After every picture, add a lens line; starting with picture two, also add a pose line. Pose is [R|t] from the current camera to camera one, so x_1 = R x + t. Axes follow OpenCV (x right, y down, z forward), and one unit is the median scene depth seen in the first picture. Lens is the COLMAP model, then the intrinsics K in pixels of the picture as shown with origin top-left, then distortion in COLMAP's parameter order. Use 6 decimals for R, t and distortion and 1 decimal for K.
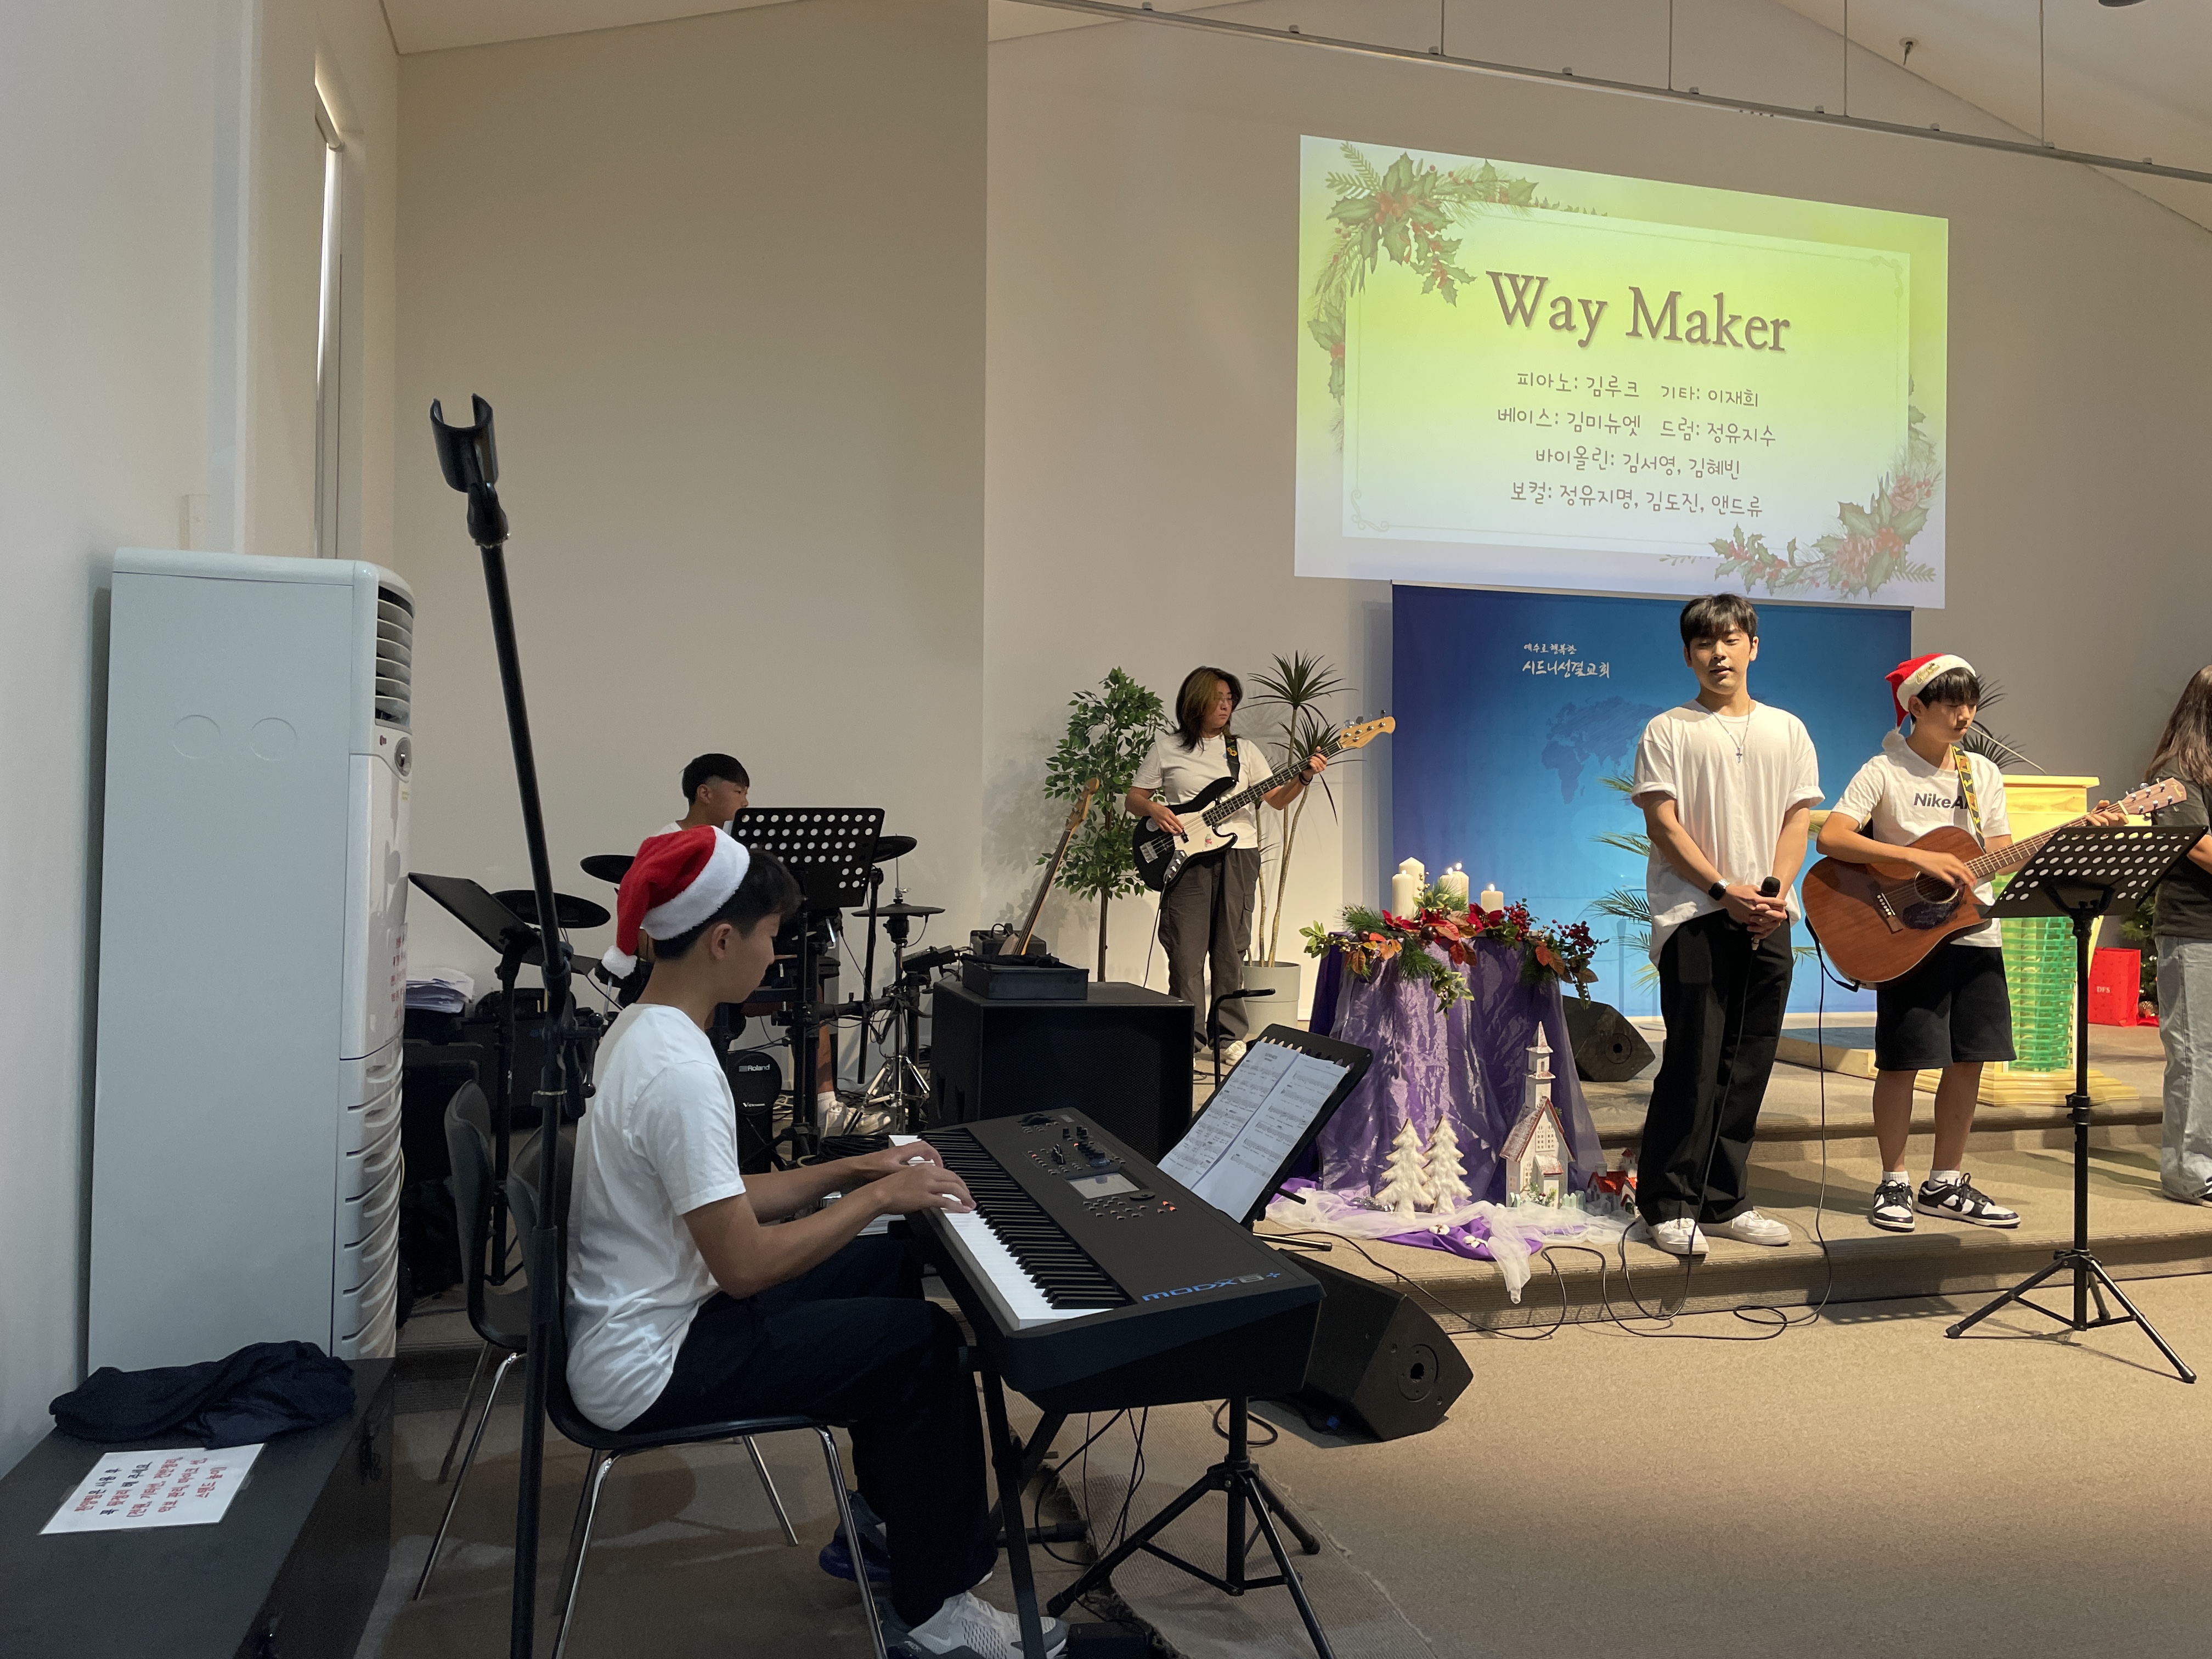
lens RADIAL K [[1614.5, 0, 1103.5], [0, 1614.5, 795.3], [0, 0, 1]] dist [0.094310, -0.121322]
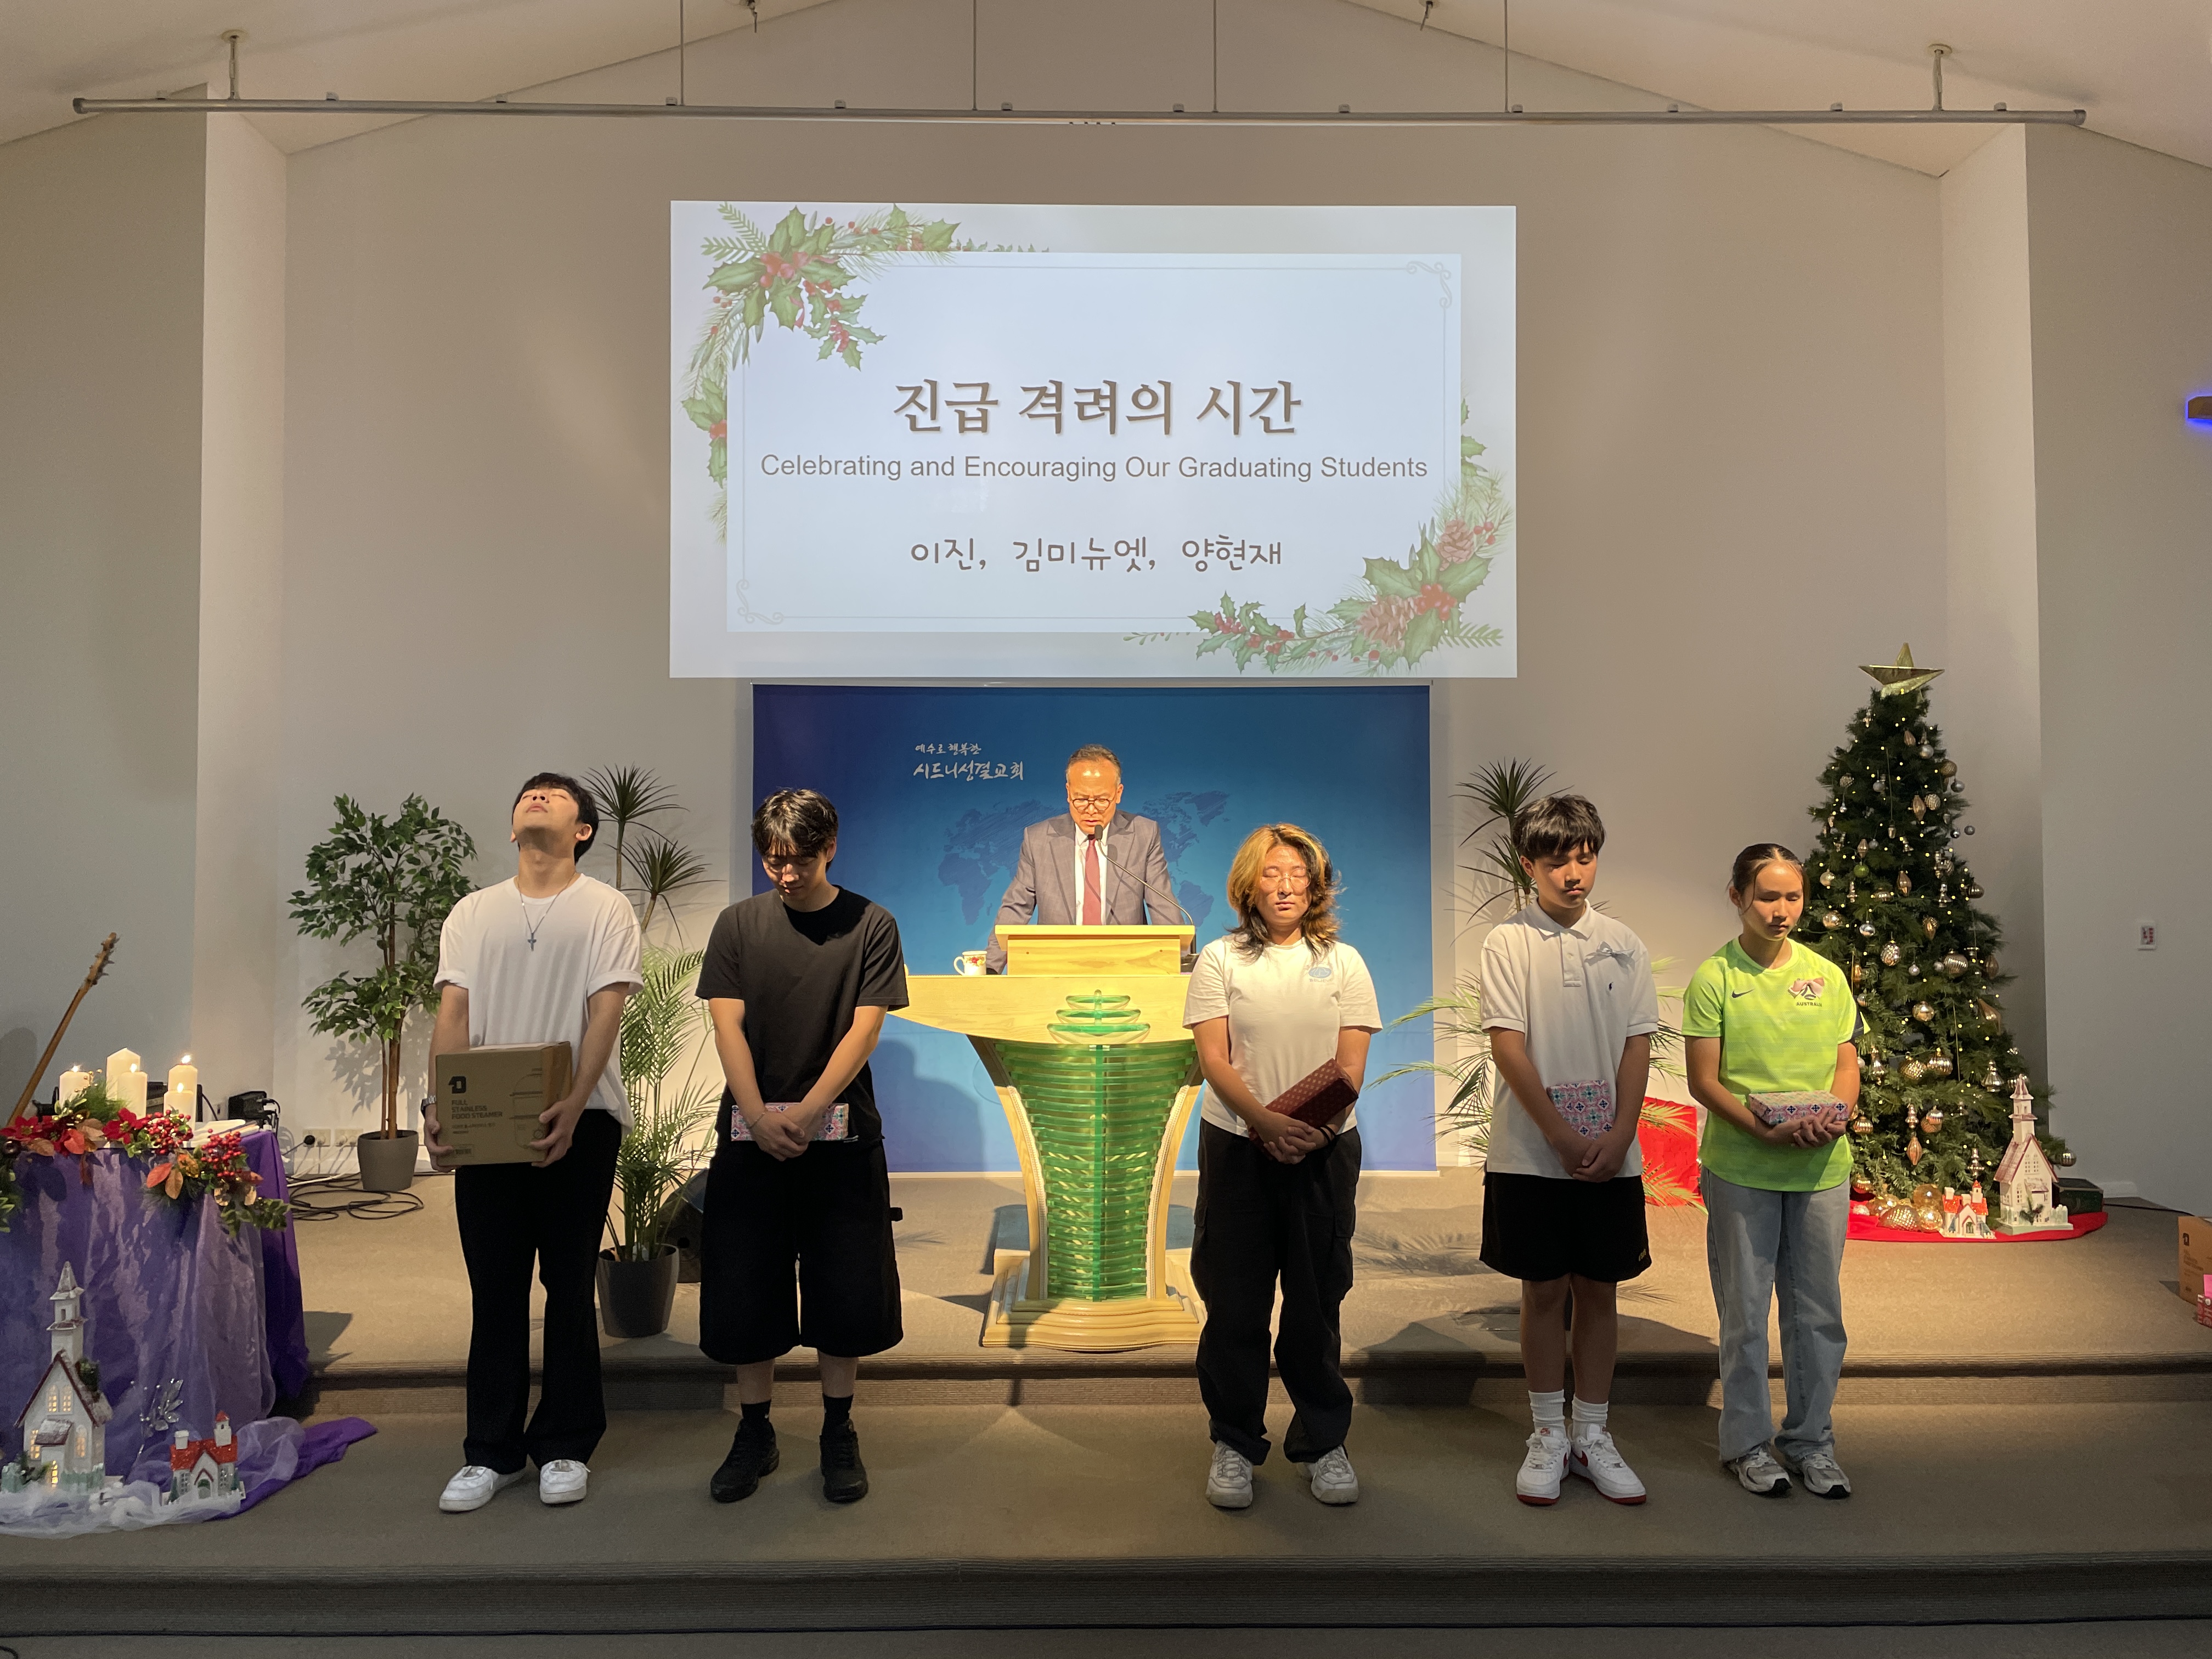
lens RADIAL K [[1615.9, 0, 1112.6], [0, 1615.9, 799.7], [0, 0, 1]] dist [0.093832, -0.113611]
pose [[0.964462, -0.020351, -0.263437, 0.587489], [0.015610, 0.999677, -0.020078, -0.043378], [0.263760, 0.015252, 0.964468, 0.176787]]
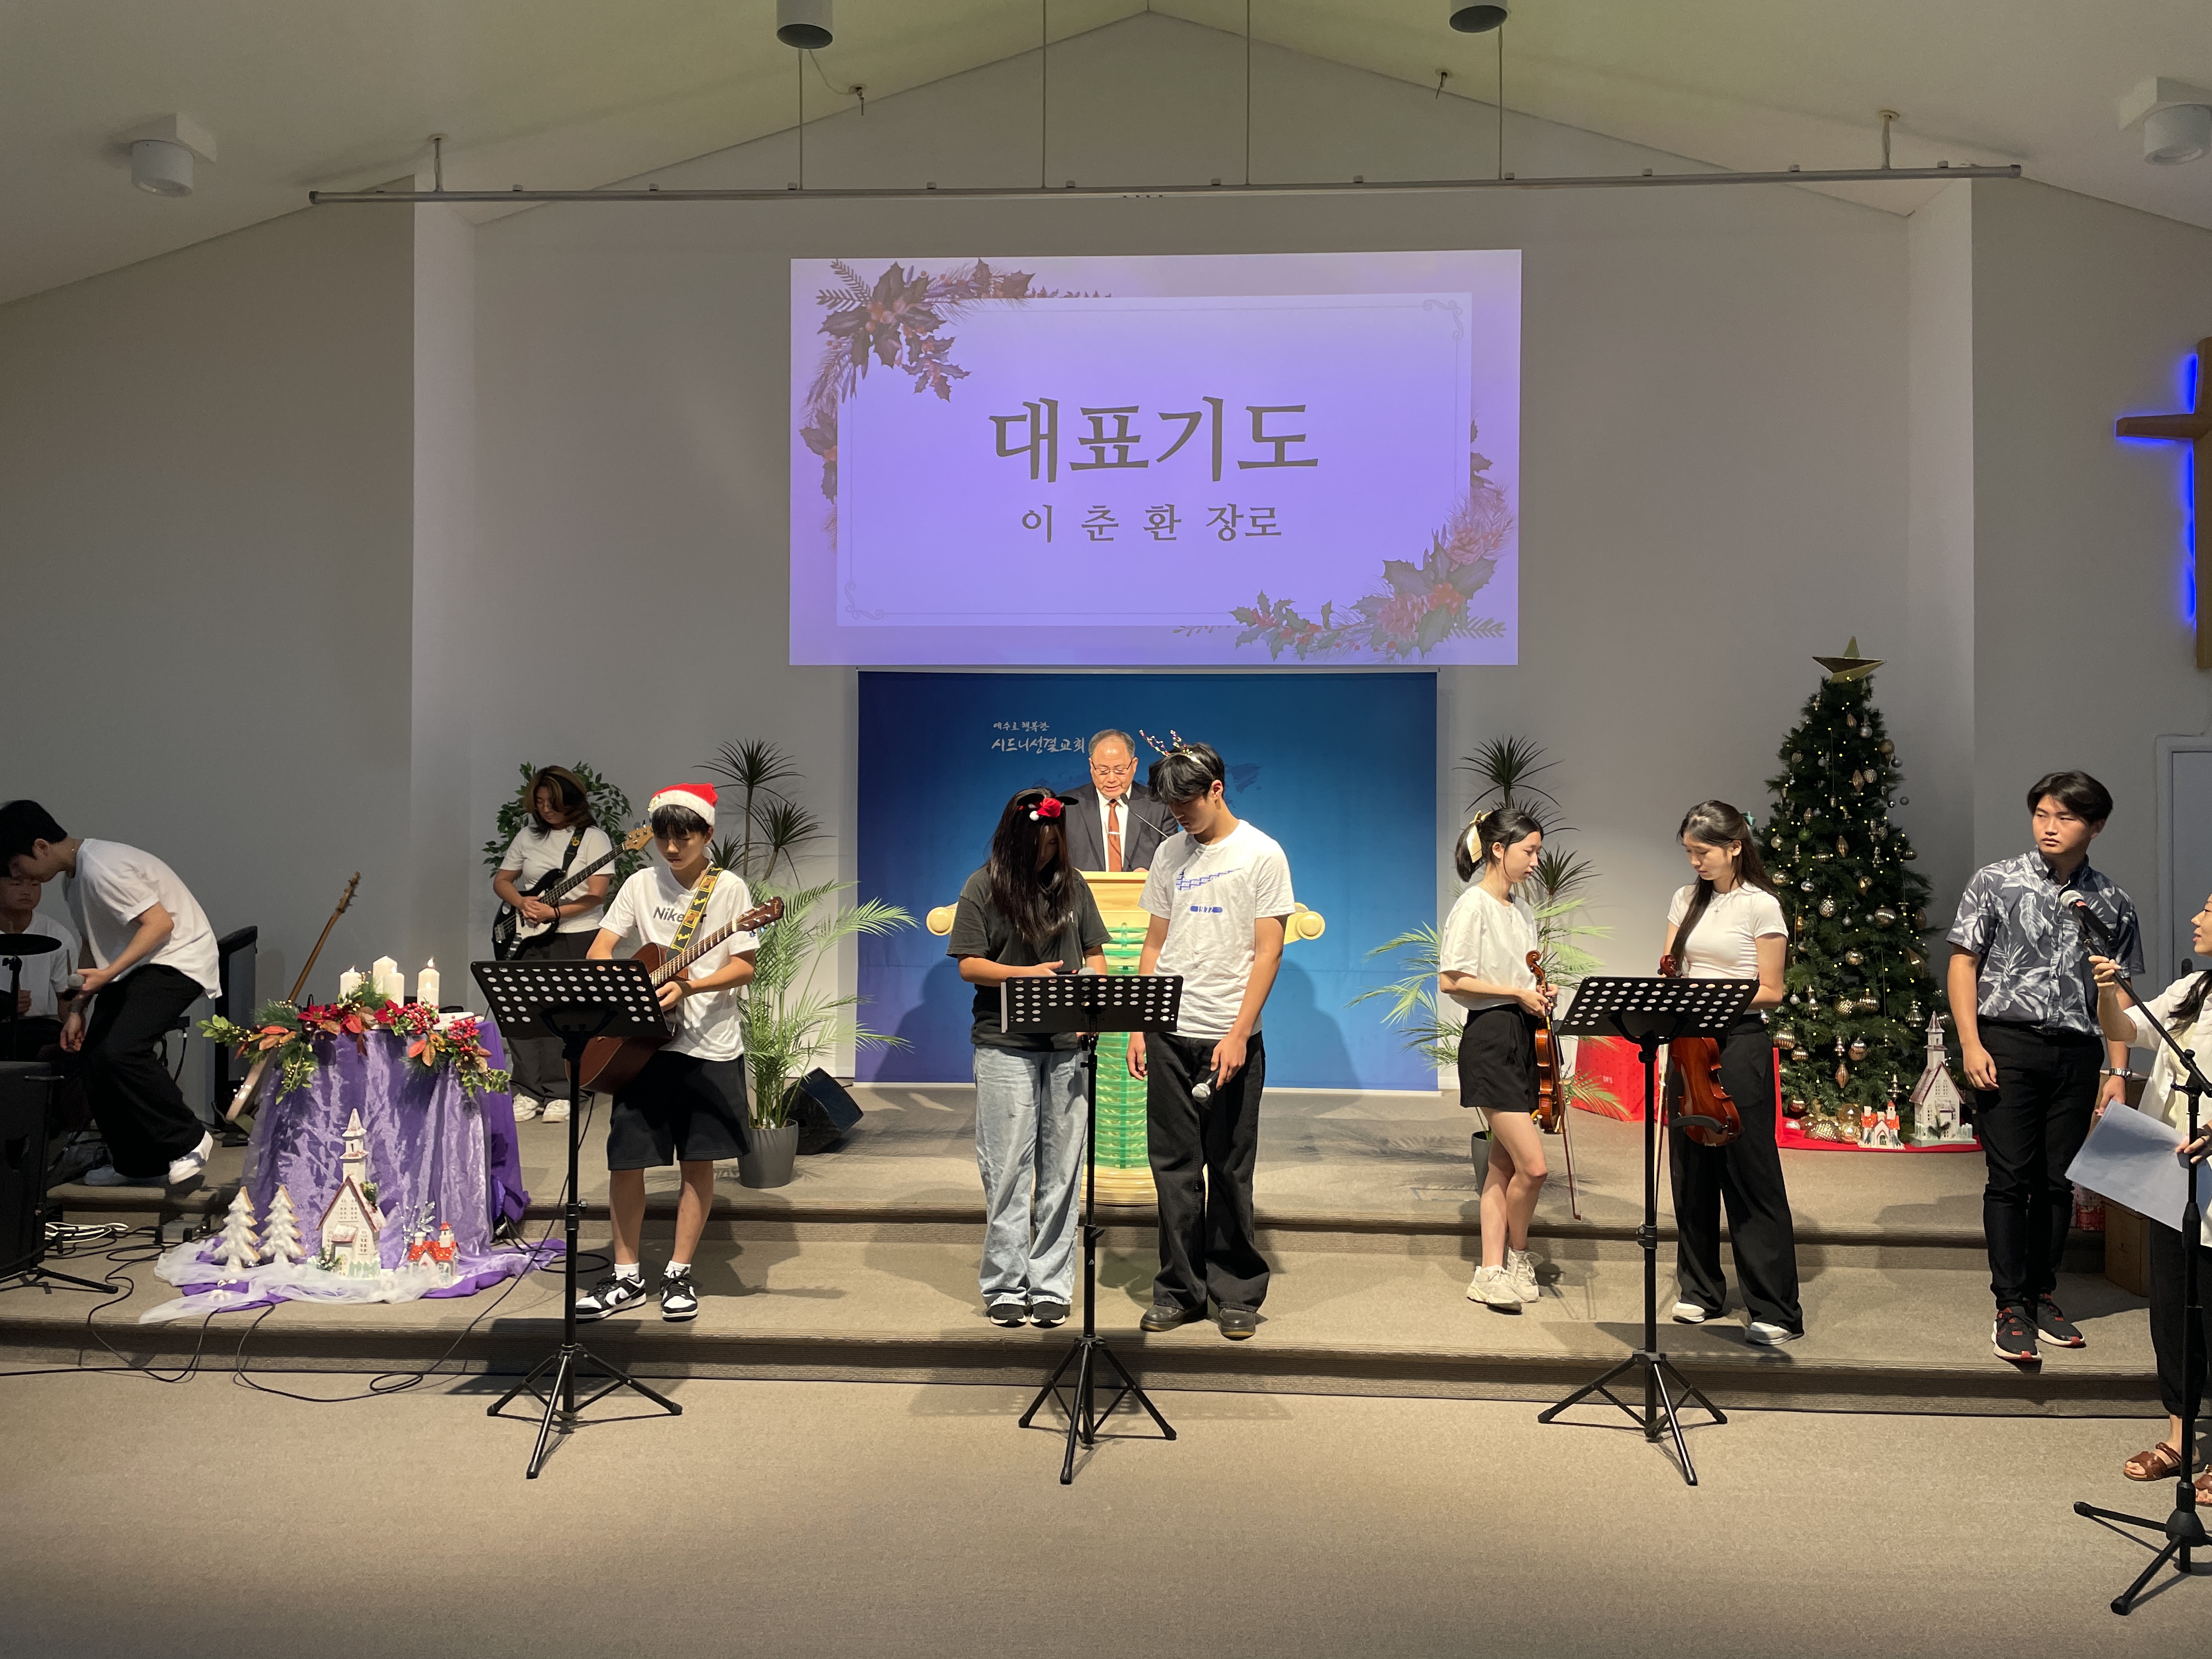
lens RADIAL K [[1614.5, 0, 1103.5], [0, 1614.5, 795.3], [0, 0, 1]] dist [0.094310, -0.121322]
pose [[0.943530, -0.009453, -0.331153, 0.660415], [0.009075, 0.999955, -0.002689, -0.042669], [0.331163, -0.000468, 0.943573, 0.045831]]
